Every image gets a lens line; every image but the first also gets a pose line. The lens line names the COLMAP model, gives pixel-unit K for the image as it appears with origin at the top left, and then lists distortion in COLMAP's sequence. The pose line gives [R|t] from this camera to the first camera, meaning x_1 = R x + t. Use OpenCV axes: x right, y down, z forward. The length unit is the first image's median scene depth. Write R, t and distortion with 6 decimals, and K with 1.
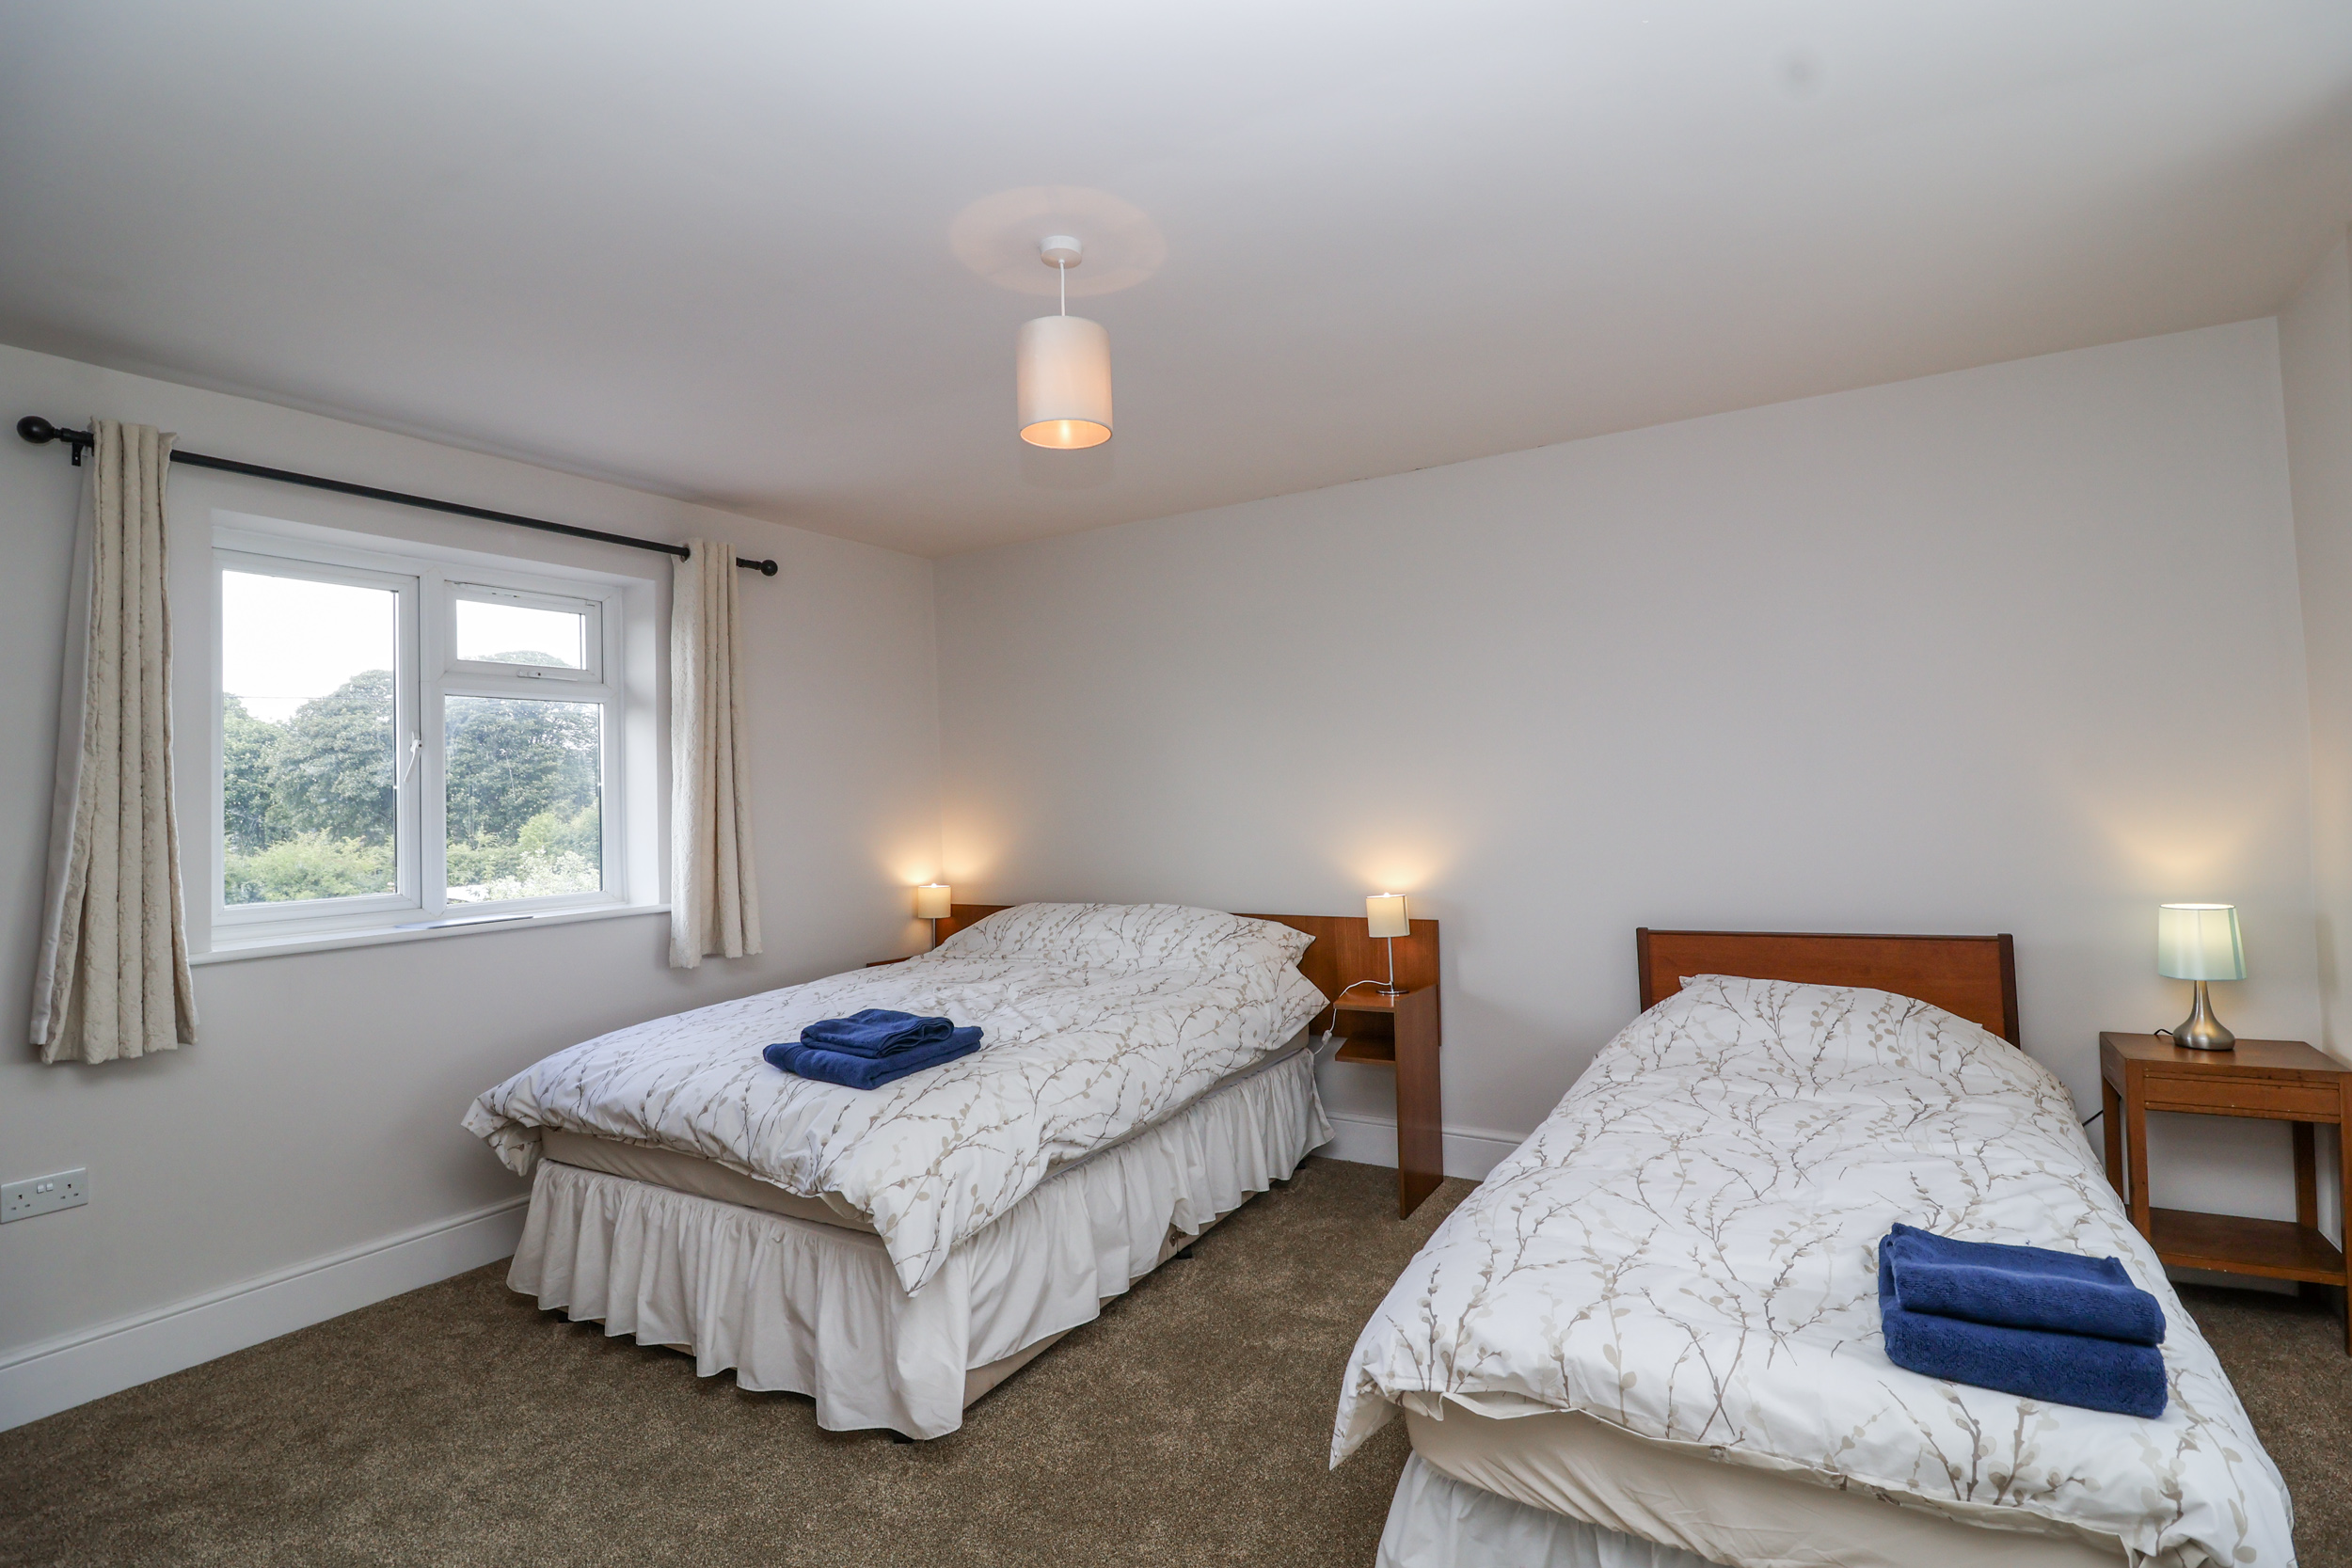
lens RADIAL K [[1085.3, 0, 1176.9], [0, 1085.3, 786.8], [0, 0, 1]] dist [-0.009086, -0.007300]
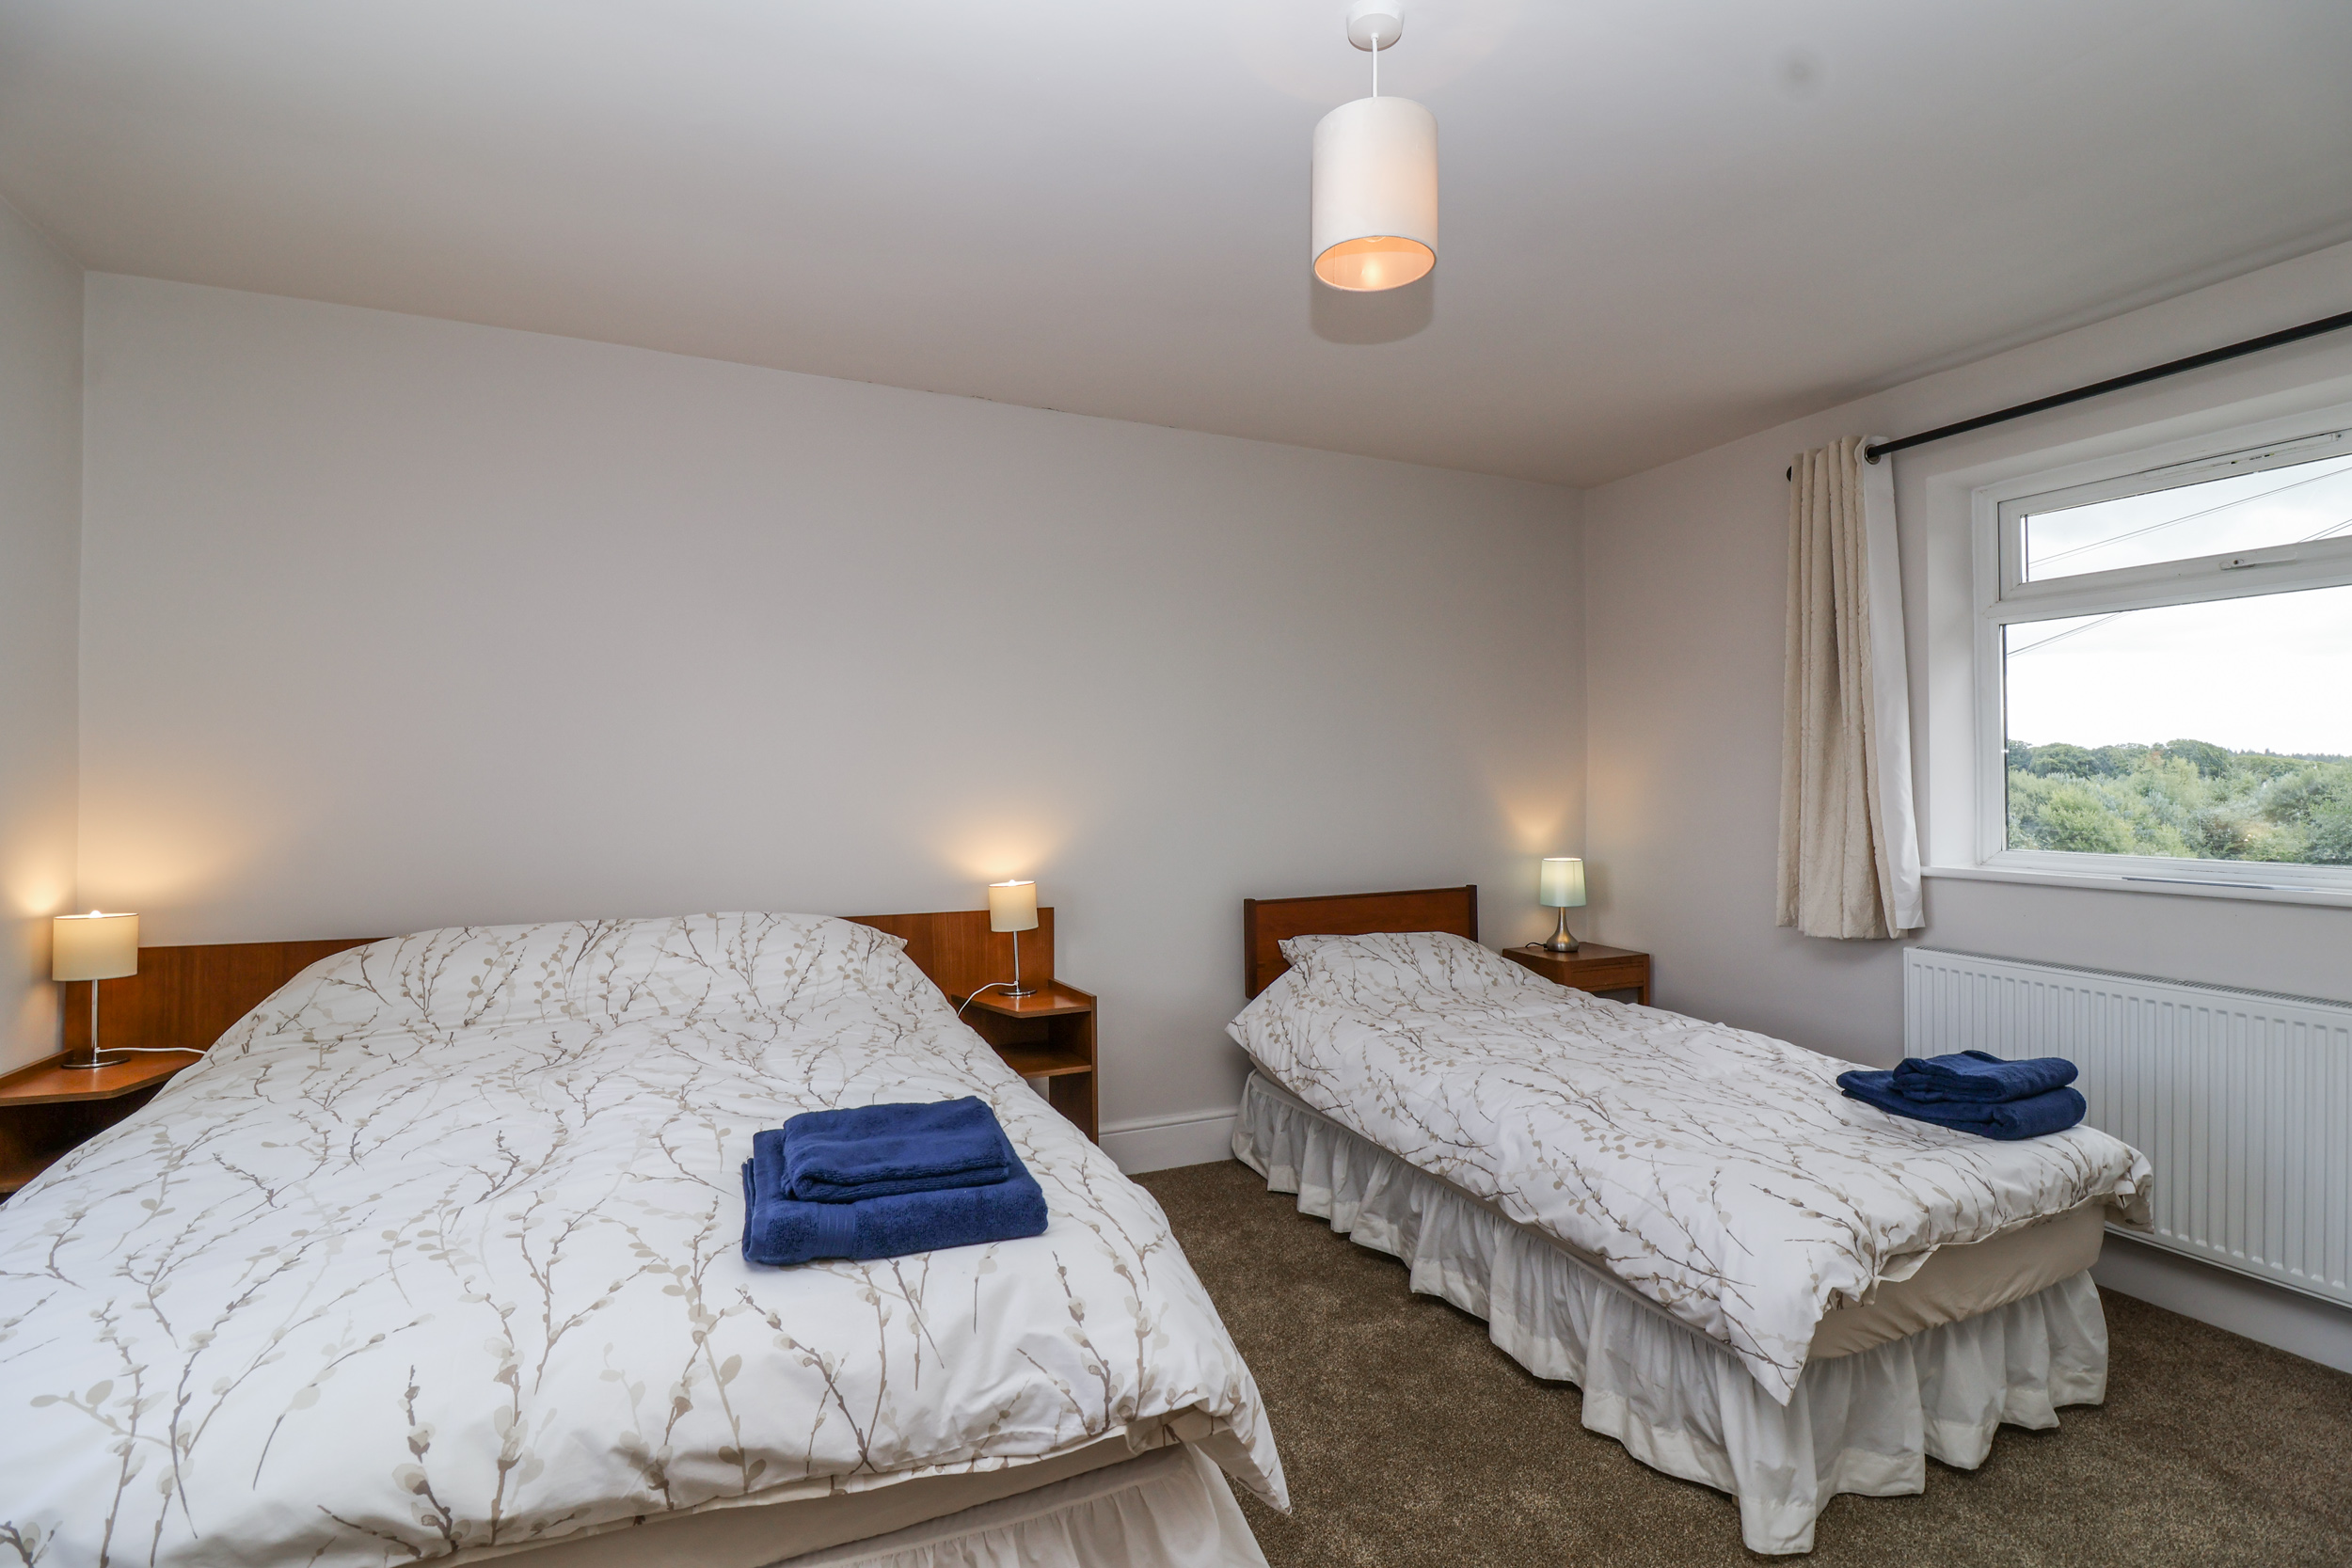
lens RADIAL K [[1085.3, 0, 1179.1], [0, 1085.3, 779.5], [0, 0, 1]] dist [-0.009086, -0.007300]
pose [[0.570465, 0.034251, 0.820608, -0.659683], [-0.028390, 0.999355, -0.021976, 0.045632], [-0.820831, -0.010760, 0.571069, 0.561160]]
